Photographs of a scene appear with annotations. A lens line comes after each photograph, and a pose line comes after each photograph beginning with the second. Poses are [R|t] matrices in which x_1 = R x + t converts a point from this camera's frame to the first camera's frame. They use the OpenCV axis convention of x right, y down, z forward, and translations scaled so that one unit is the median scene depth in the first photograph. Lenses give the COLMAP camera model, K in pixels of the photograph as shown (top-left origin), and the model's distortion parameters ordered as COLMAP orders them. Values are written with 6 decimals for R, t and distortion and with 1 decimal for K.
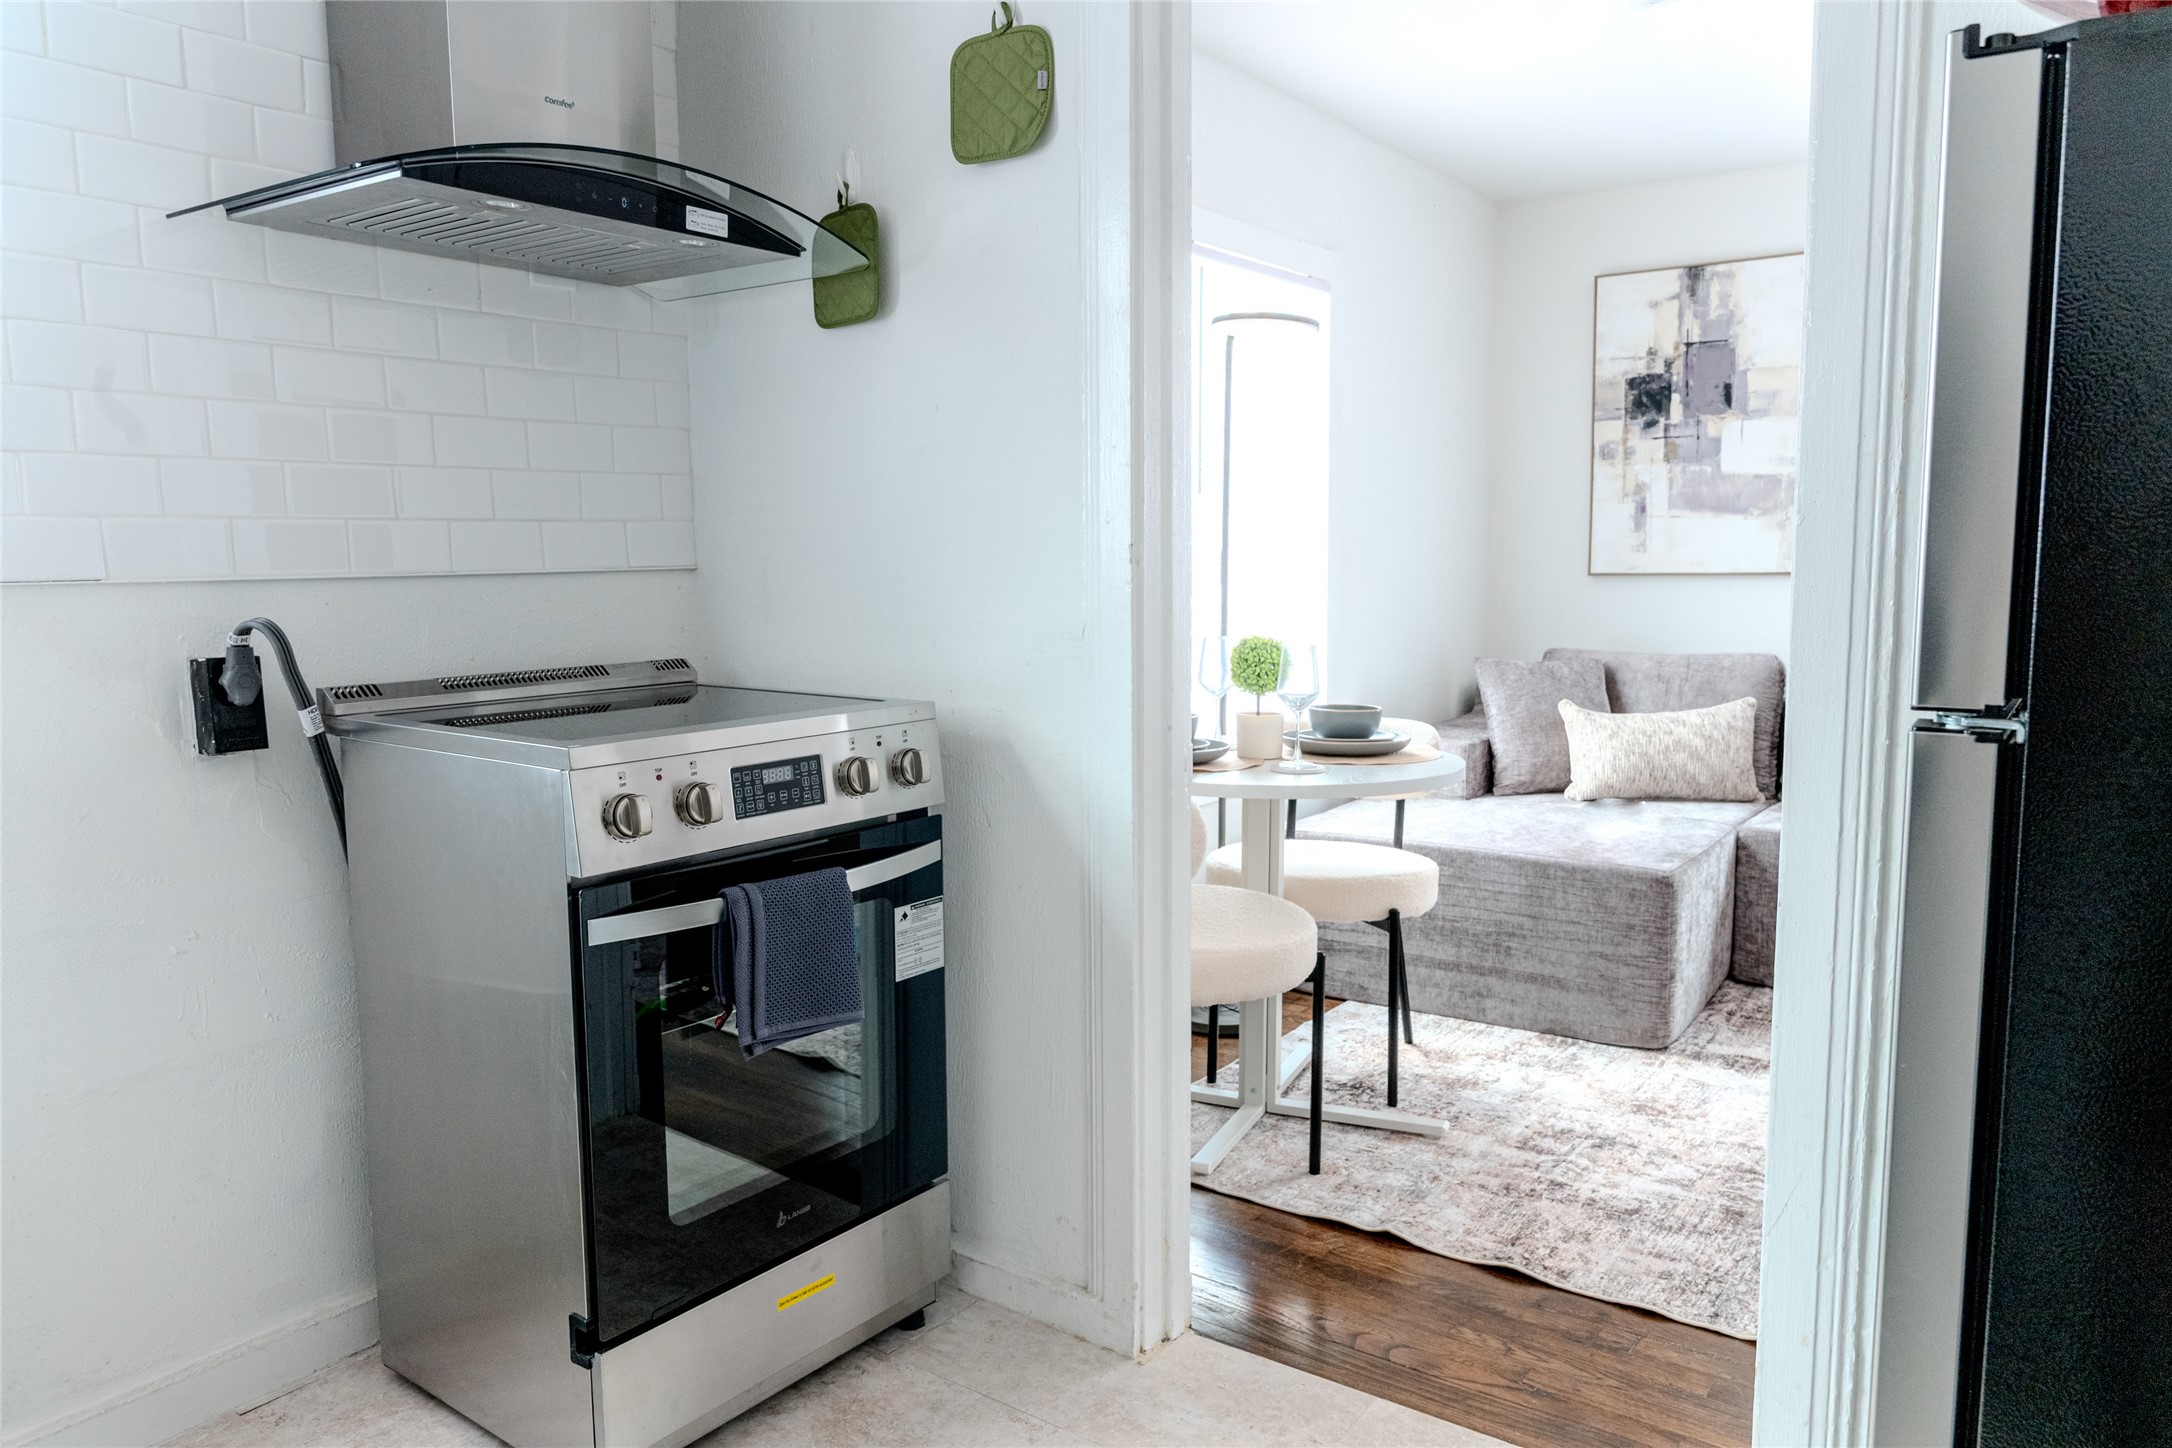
lens RADIAL K [[1491.1, 0, 1086.0], [0, 1491.1, 724.0], [0, 0, 1]] dist [-0.002530, -0.004154]
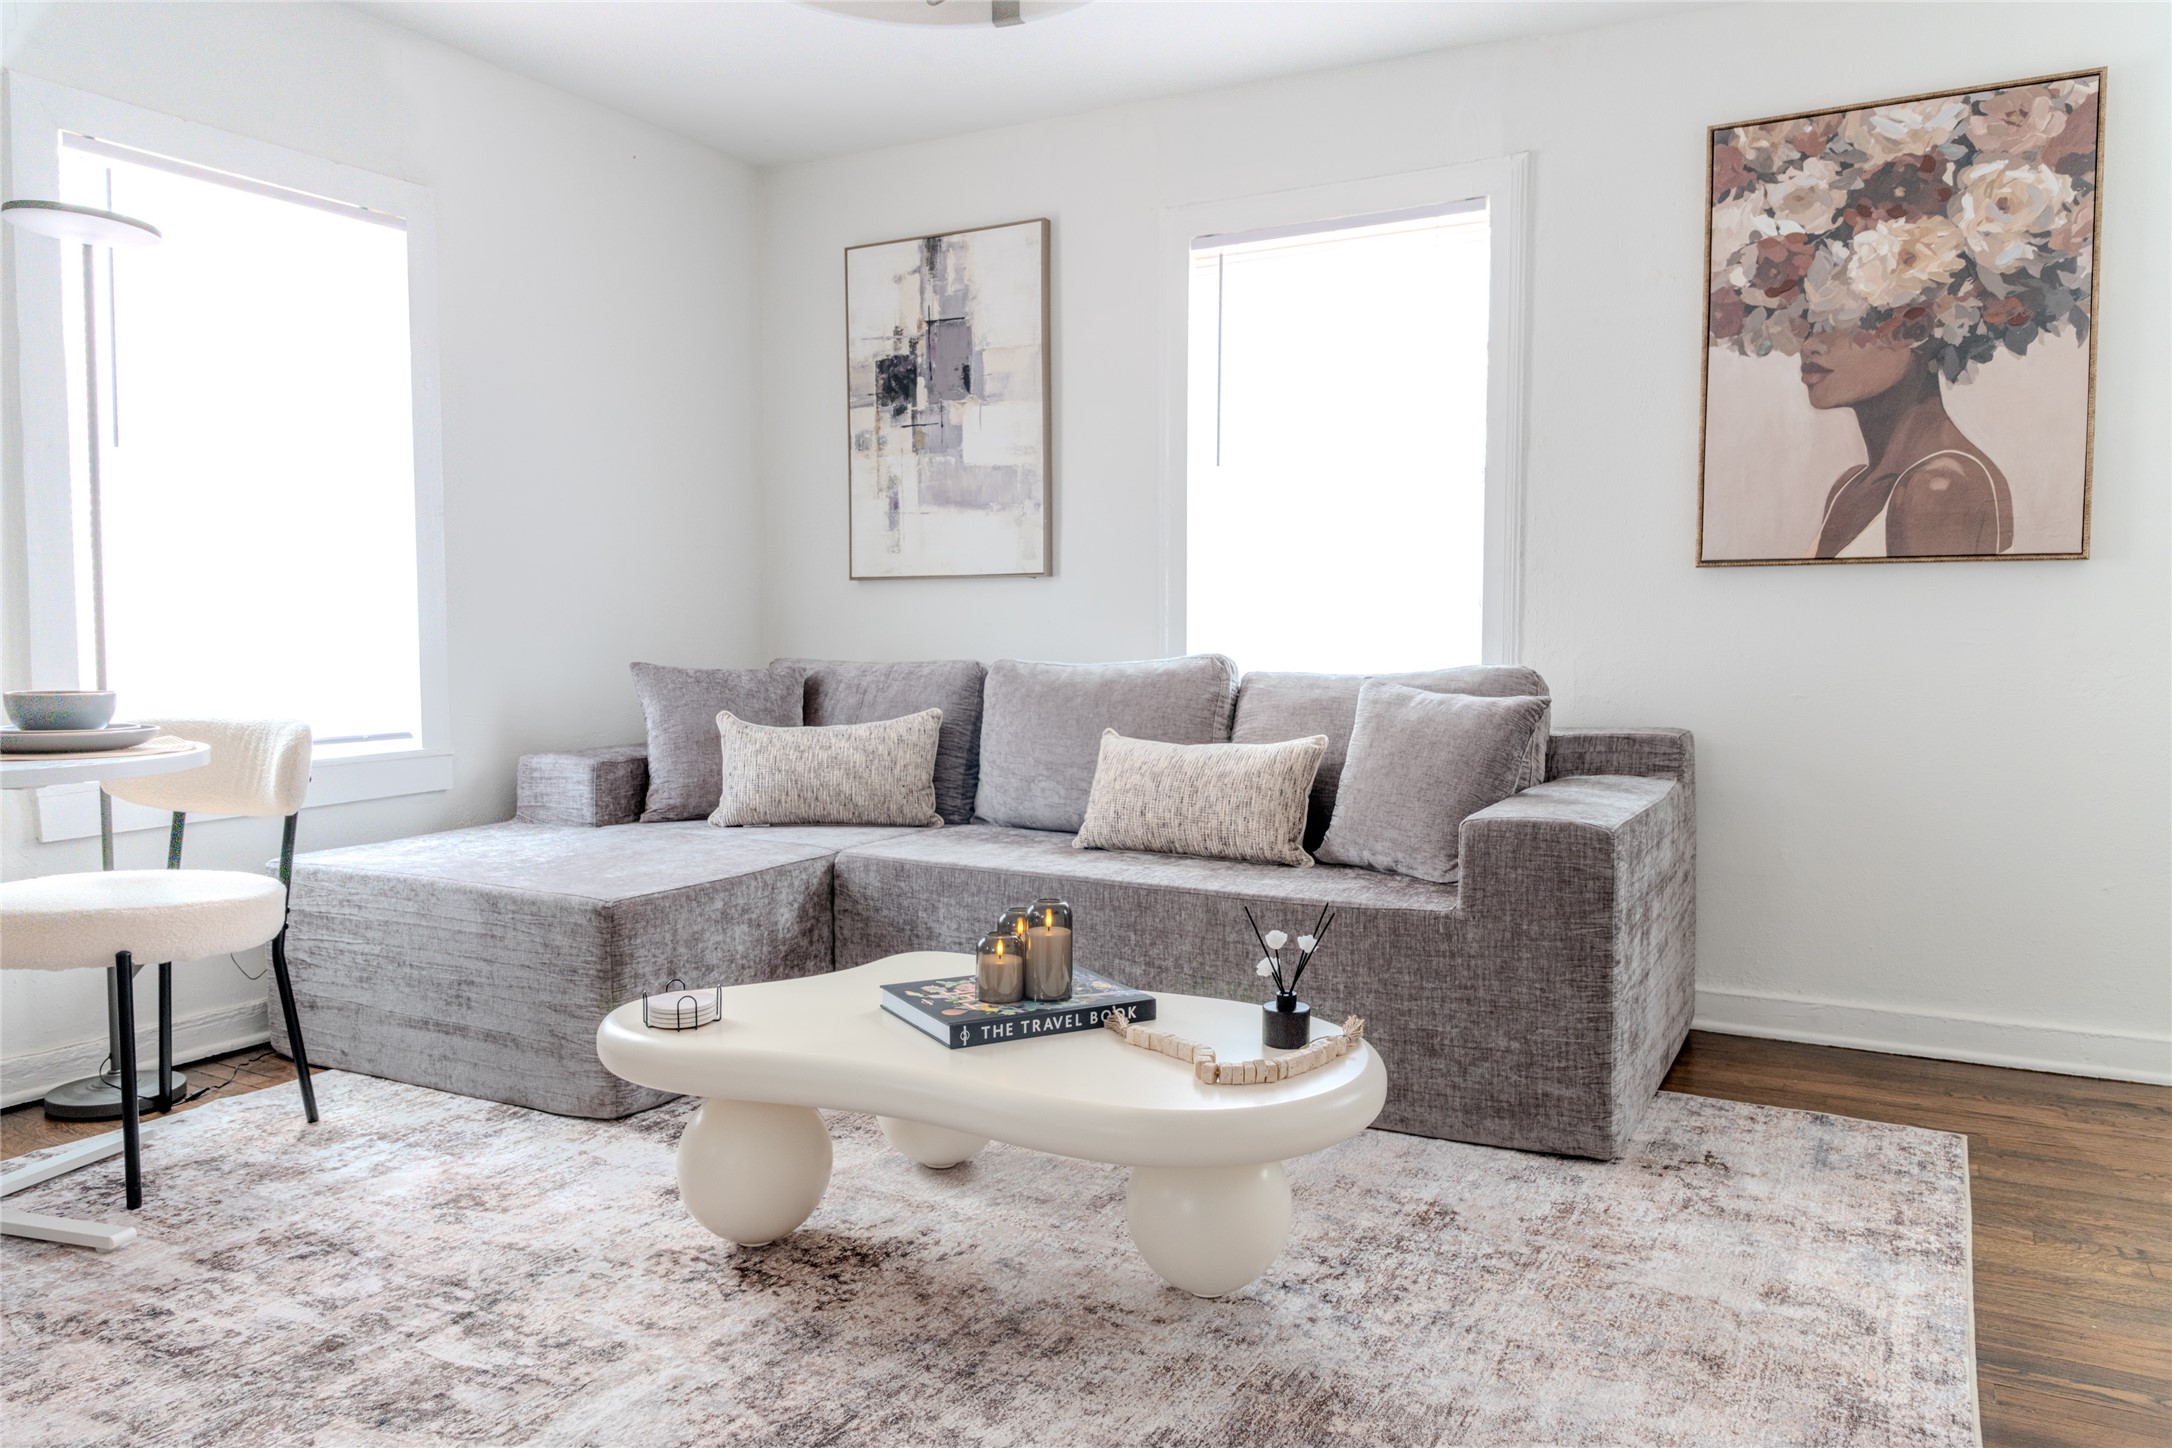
lens RADIAL K [[1491.1, 0, 1086.0], [0, 1491.1, 724.0], [0, 0, 1]] dist [-0.002530, -0.004154]
pose [[0.991550, -0.000422, 0.129727, 0.395846], [0.005701, 0.999170, -0.040323, 0.026073], [-0.129603, 0.040722, 0.990729, 0.107097]]
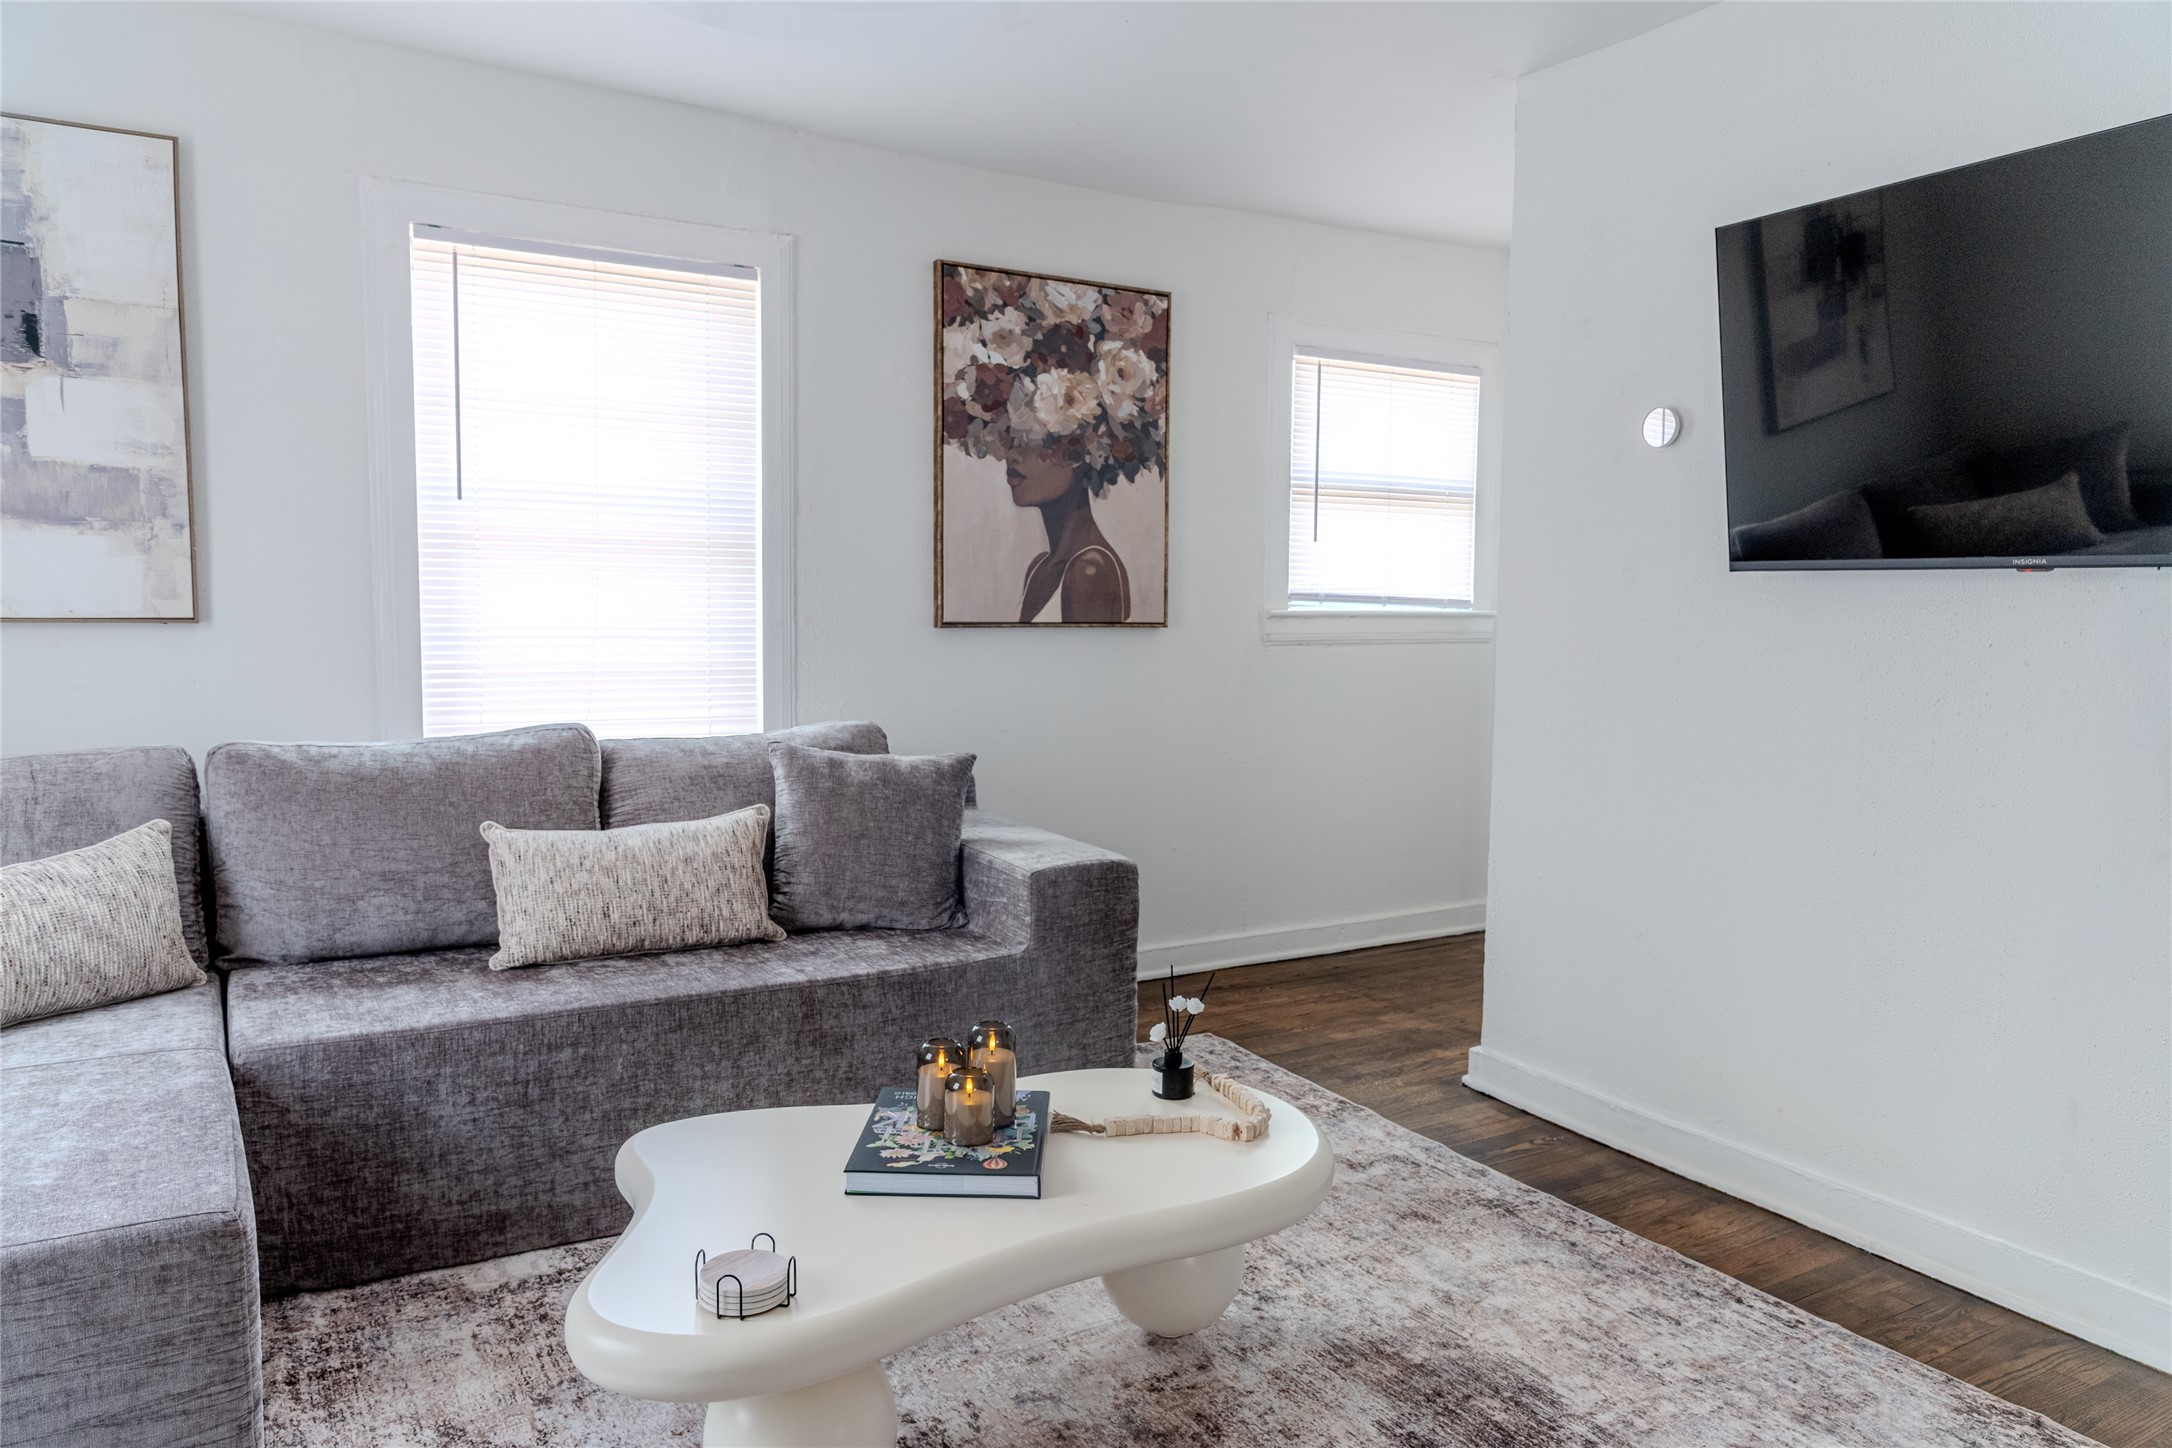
lens RADIAL K [[1435.6, 0, 1086.0], [0, 1435.6, 724.0], [0, 0, 1]] dist [-0.000878, -0.003718]
pose [[0.389828, -0.065031, 0.918589, 0.043674], [0.080712, 0.996078, 0.036264, -0.045519], [-0.917344, 0.060005, 0.393547, 0.380632]]
